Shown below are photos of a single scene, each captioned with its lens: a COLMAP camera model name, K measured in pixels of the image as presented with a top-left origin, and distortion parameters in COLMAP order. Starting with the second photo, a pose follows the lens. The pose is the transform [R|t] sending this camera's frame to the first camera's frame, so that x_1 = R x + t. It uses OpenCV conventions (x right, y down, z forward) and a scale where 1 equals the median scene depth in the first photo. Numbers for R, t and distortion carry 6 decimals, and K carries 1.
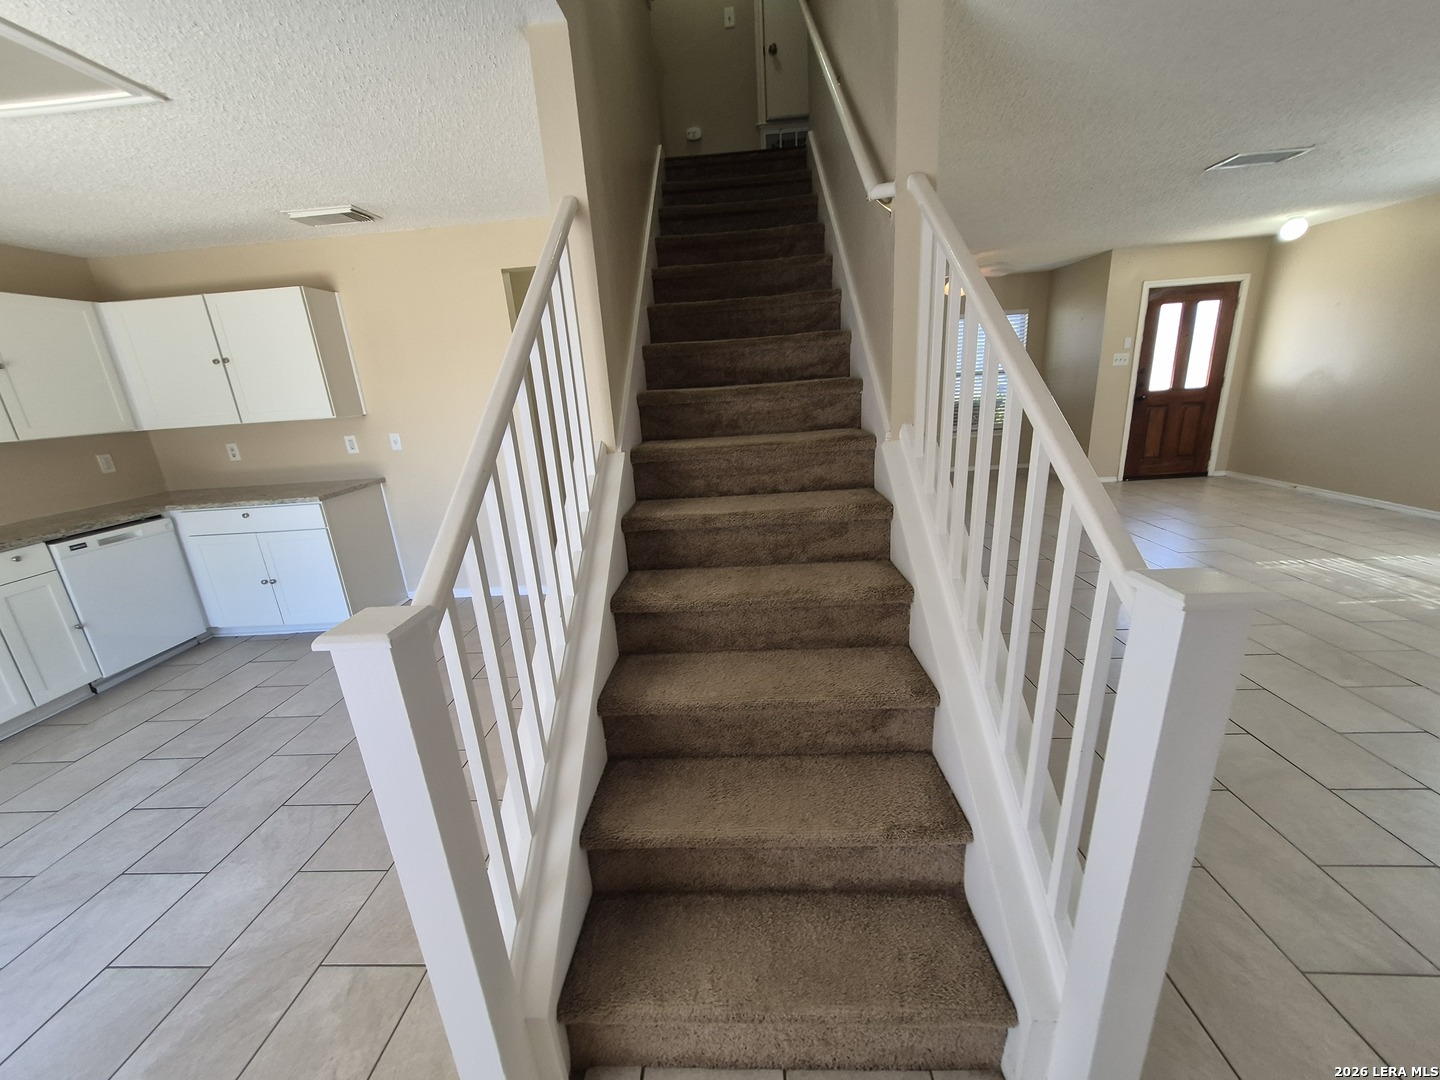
lens RADIAL K [[571.0, 0, 718.5], [0, 571.0, 548.1], [0, 0, 1]] dist [0.000367, 0.000750]
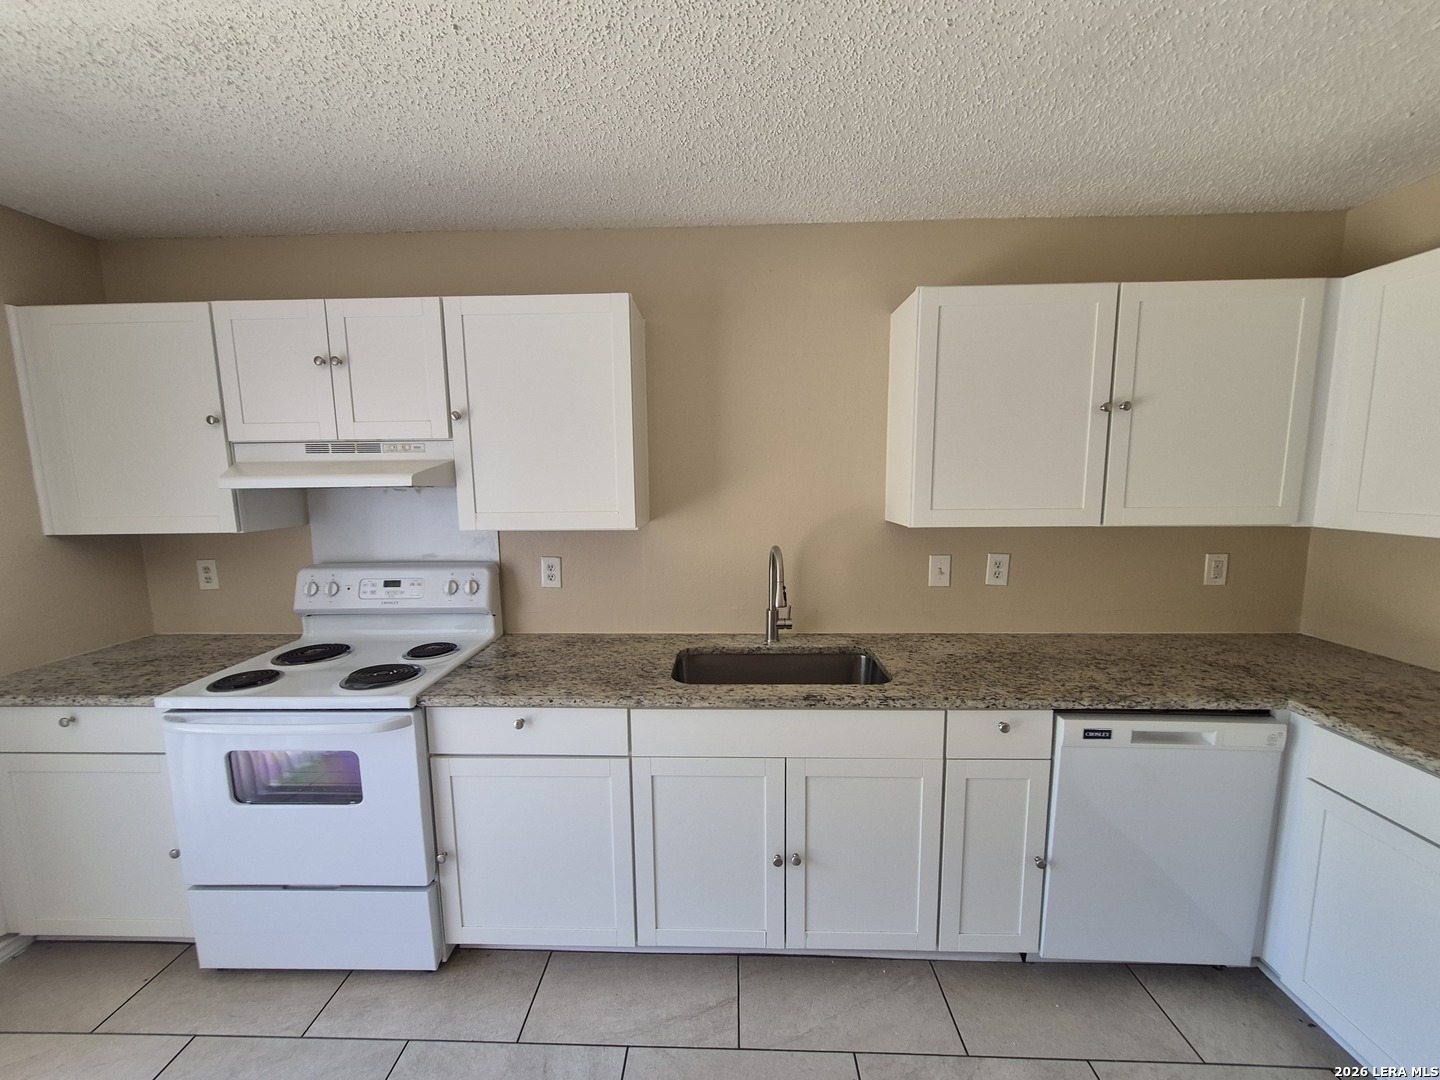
lens RADIAL K [[571.0, 0, 706.2], [0, 571.0, 541.4], [0, 0, 1]] dist [0.000367, 0.000750]
pose [[0.017420, 0.189567, -0.981713, -0.324432], [-0.280633, 0.943321, 0.177174, -0.083040], [0.959657, 0.272415, 0.069632, 0.287092]]
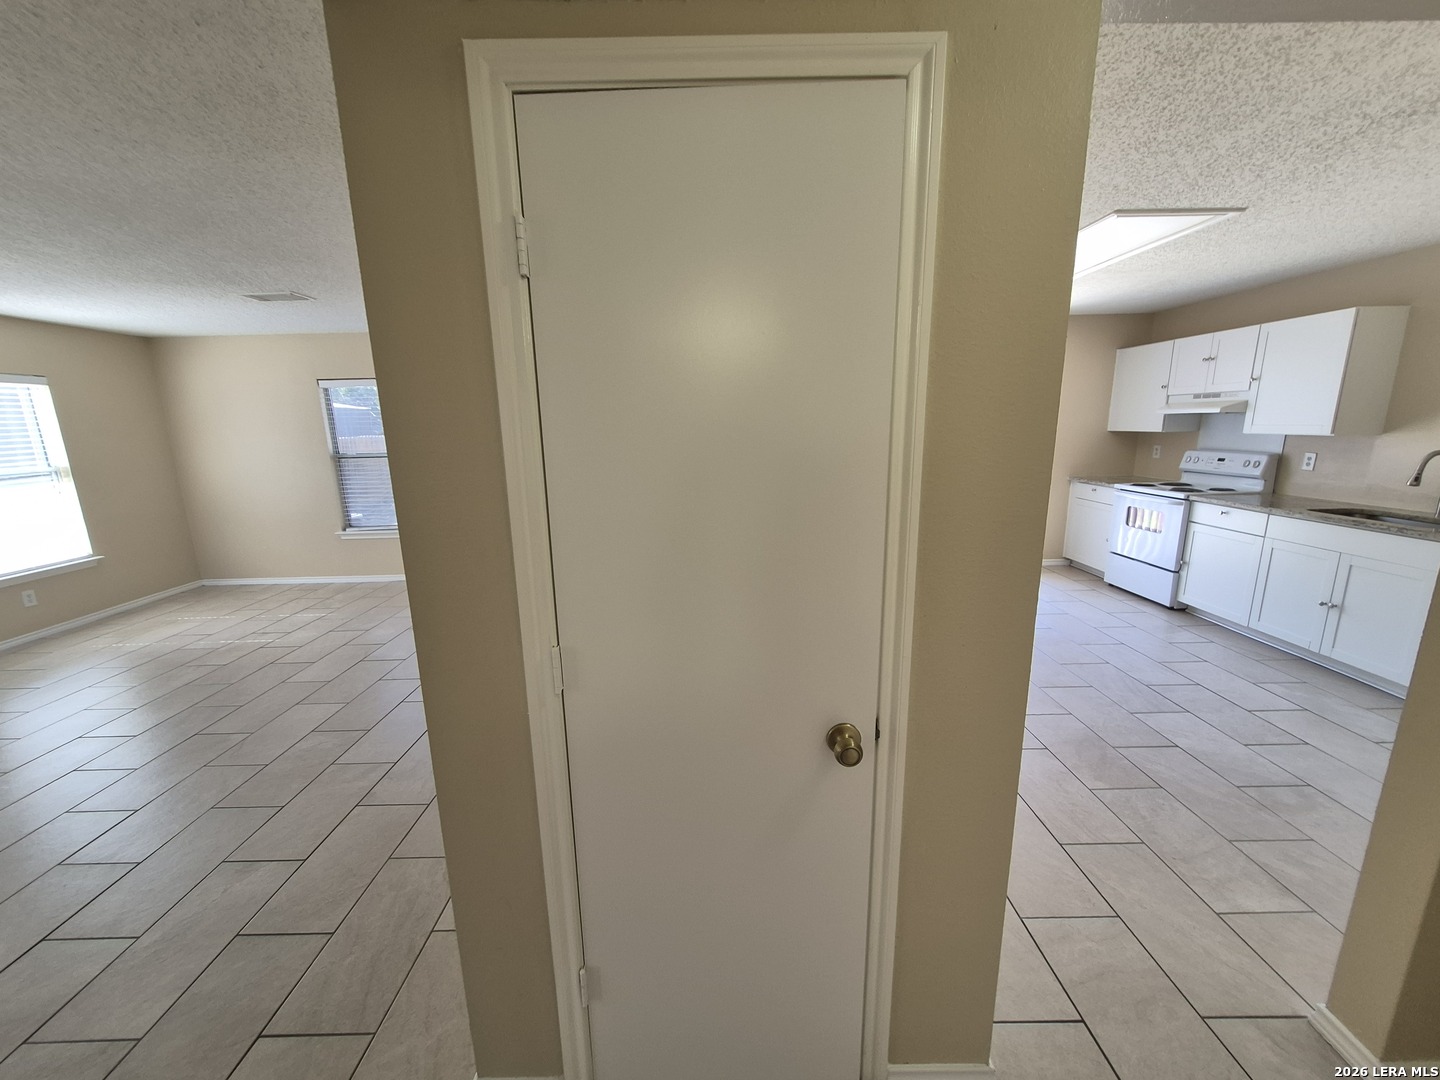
lens RADIAL K [[571.0, 0, 707.1], [0, 571.0, 548.7], [0, 0, 1]] dist [0.000367, 0.000750]
pose [[-0.994842, 0.097205, -0.028985, 0.042452], [0.070360, 0.867130, 0.493088, -0.261018], [0.073064, 0.488505, -0.869496, 0.802755]]
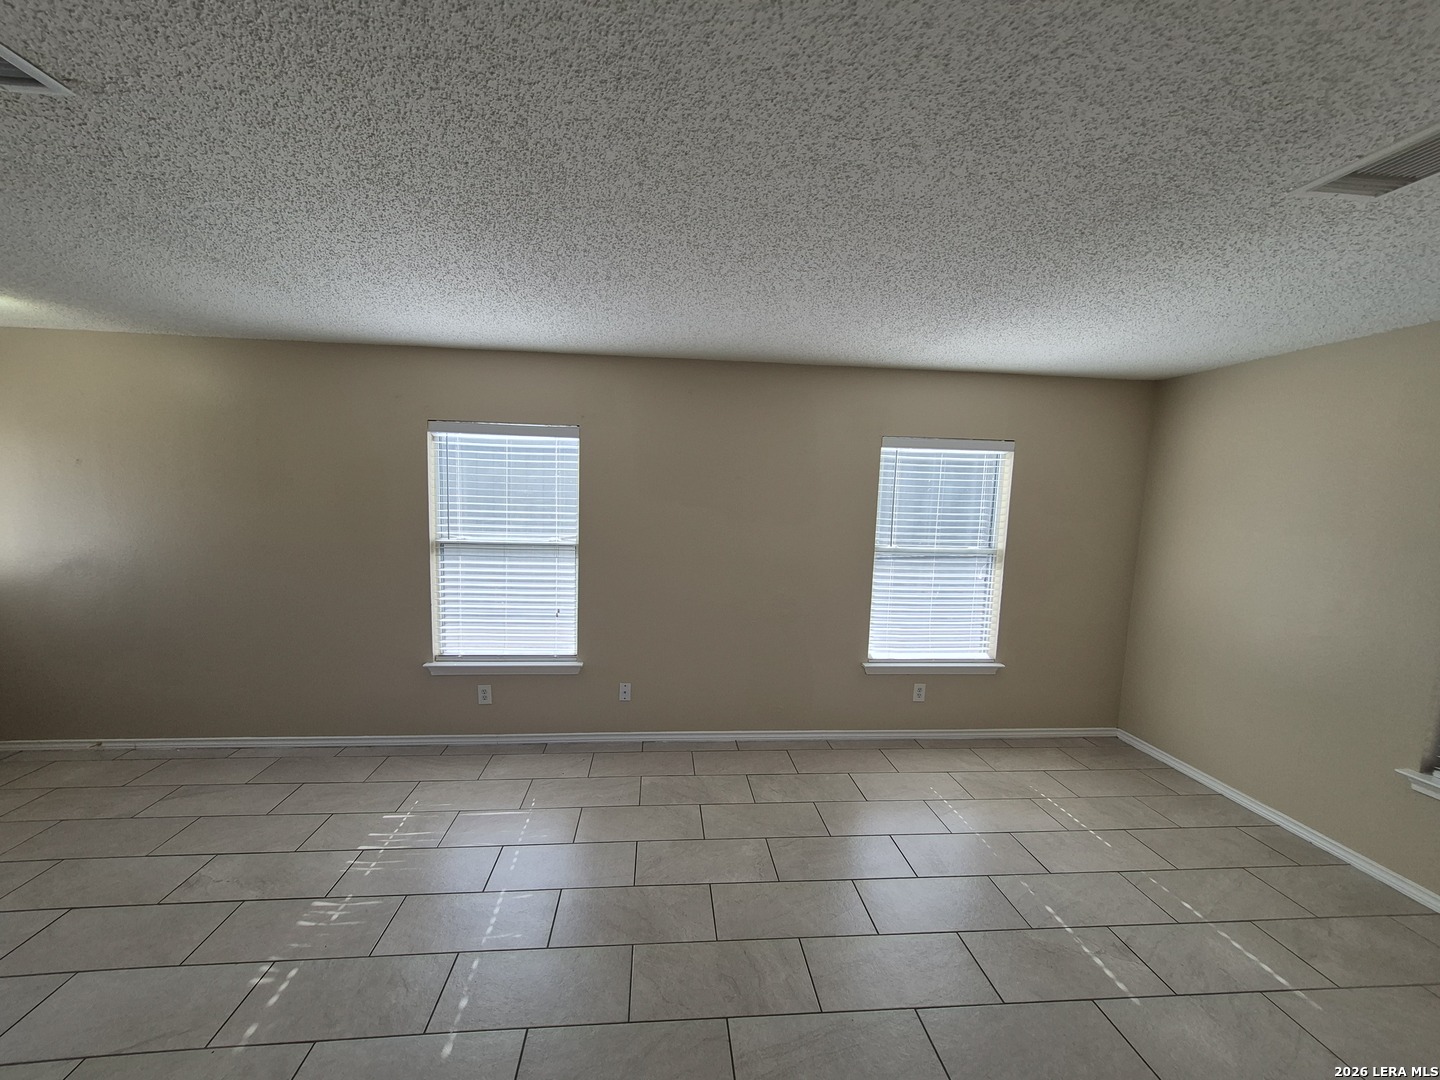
lens RADIAL K [[571.0, 0, 708.5], [0, 571.0, 548.8], [0, 0, 1]] dist [0.000367, 0.000750]
pose [[-0.144790, -0.045781, 0.988403, 0.308558], [0.265537, 0.960488, 0.083386, -0.173087], [-0.953166, 0.274531, -0.126912, 0.384831]]
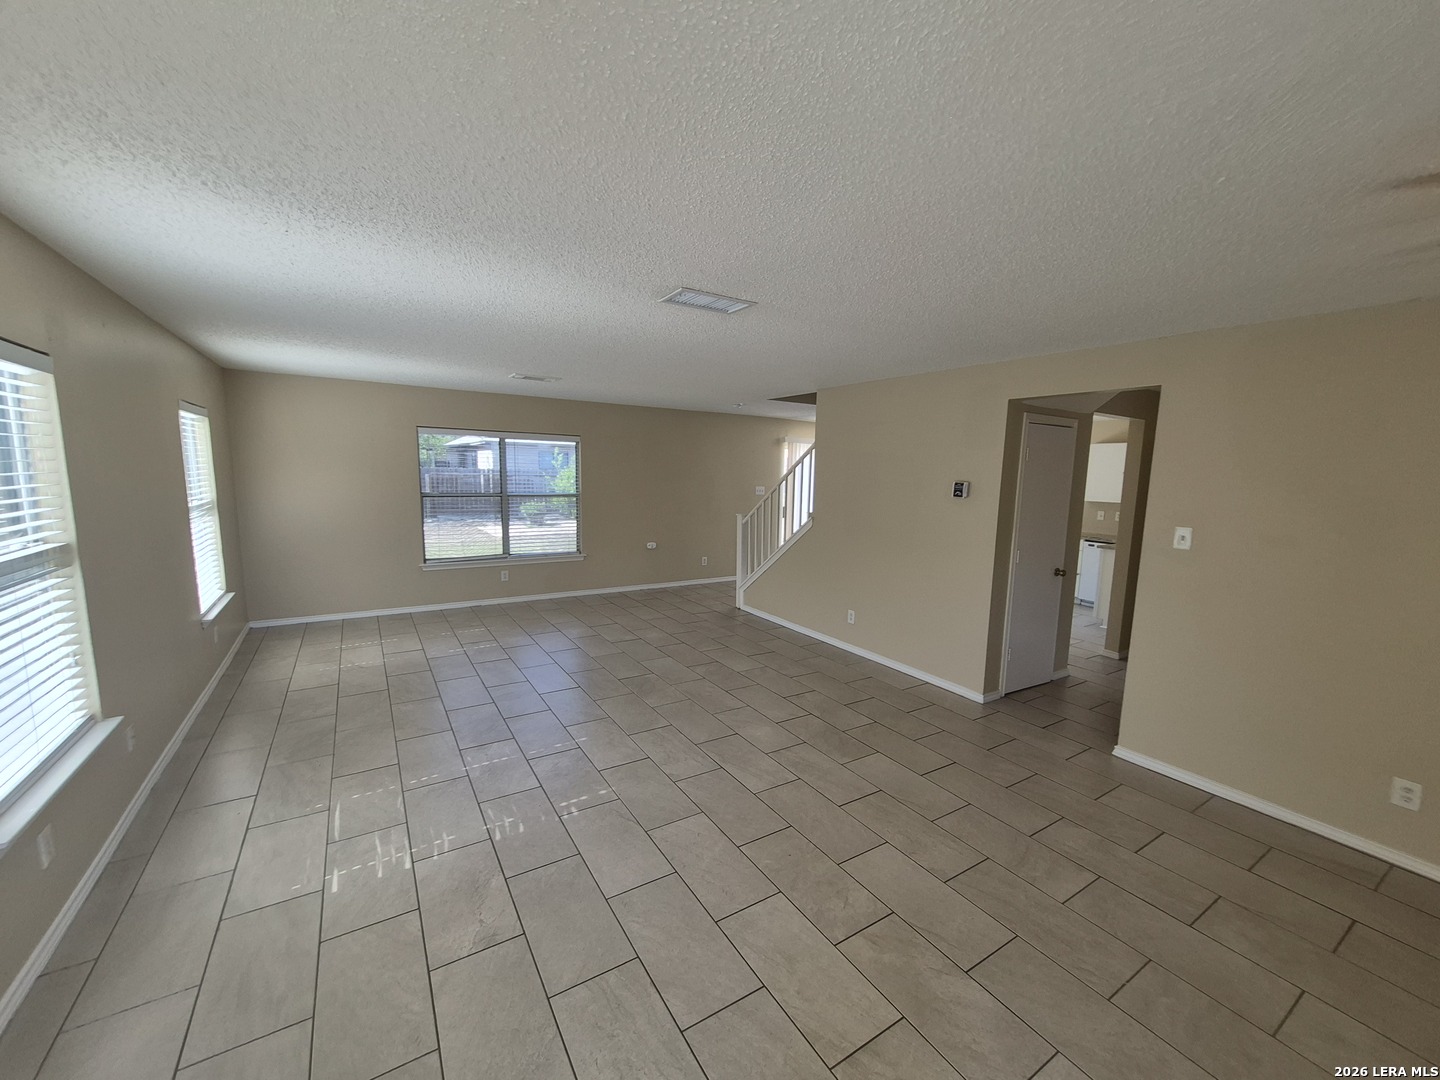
lens RADIAL K [[571.0, 0, 720.9], [0, 571.0, 551.2], [0, 0, 1]] dist [0.000367, 0.000750]
pose [[-0.815751, 0.124603, -0.564822, 0.782517], [-0.141154, 0.904108, 0.403316, -0.376134], [0.560915, 0.408733, -0.719939, 0.957851]]
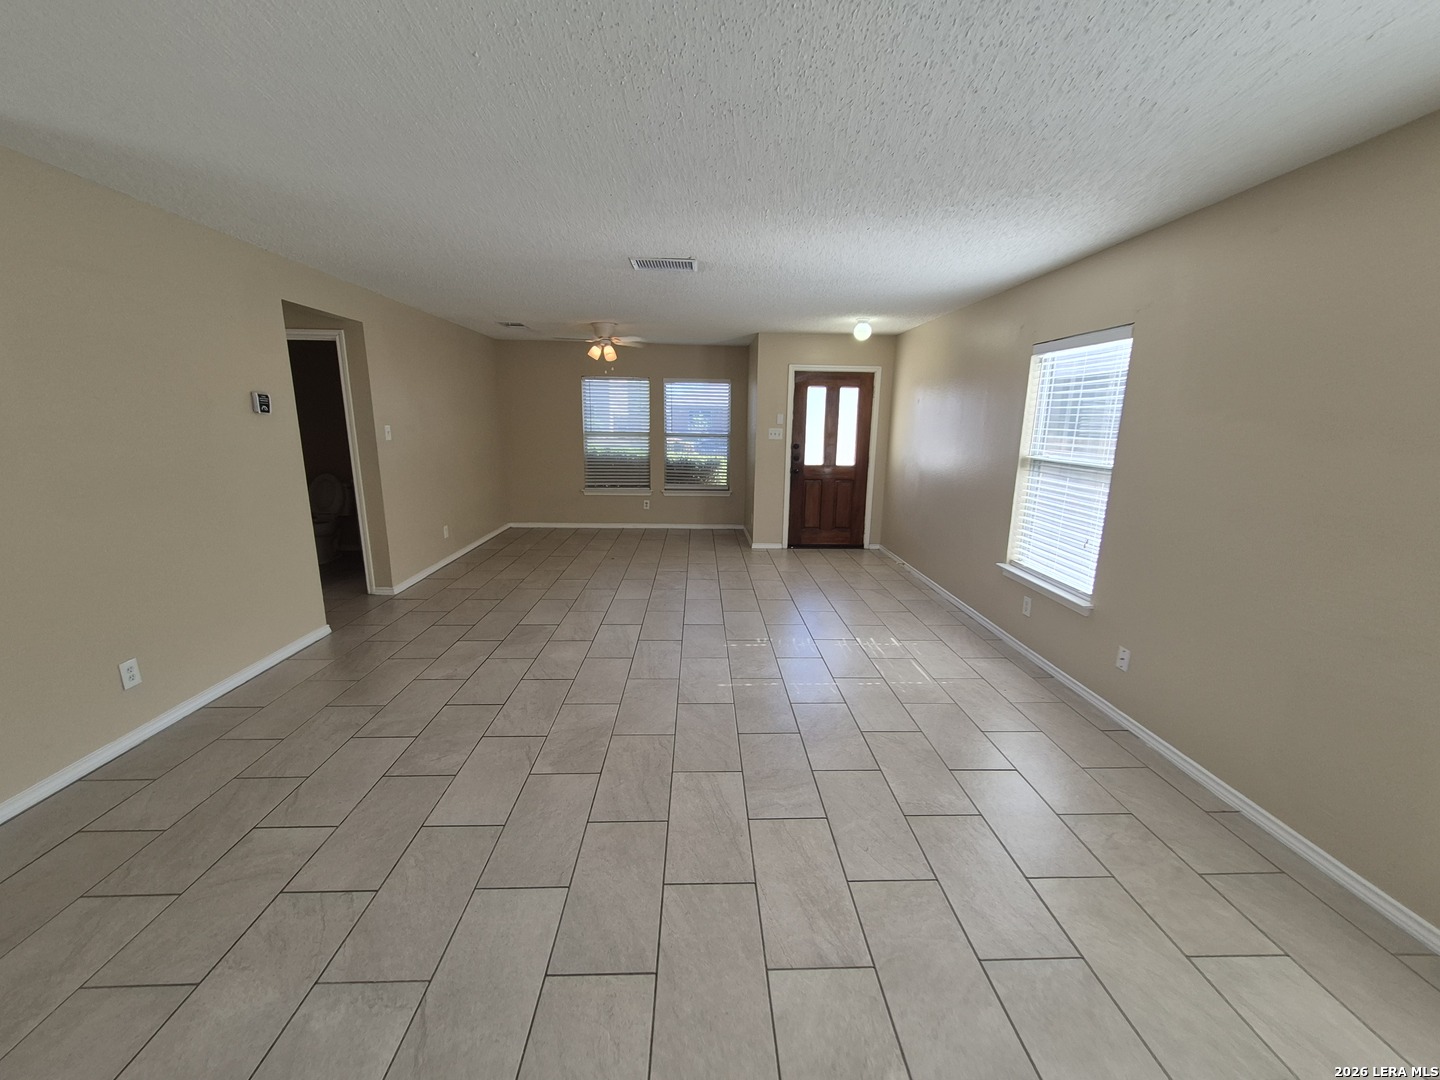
lens RADIAL K [[571.0, 0, 728.0], [0, 571.0, 547.6], [0, 0, 1]] dist [0.000367, 0.000750]
pose [[0.991530, 0.055015, 0.117654, 0.524731], [-0.046271, 0.996048, -0.075806, -0.039115], [-0.121360, 0.069720, 0.990157, -0.017763]]
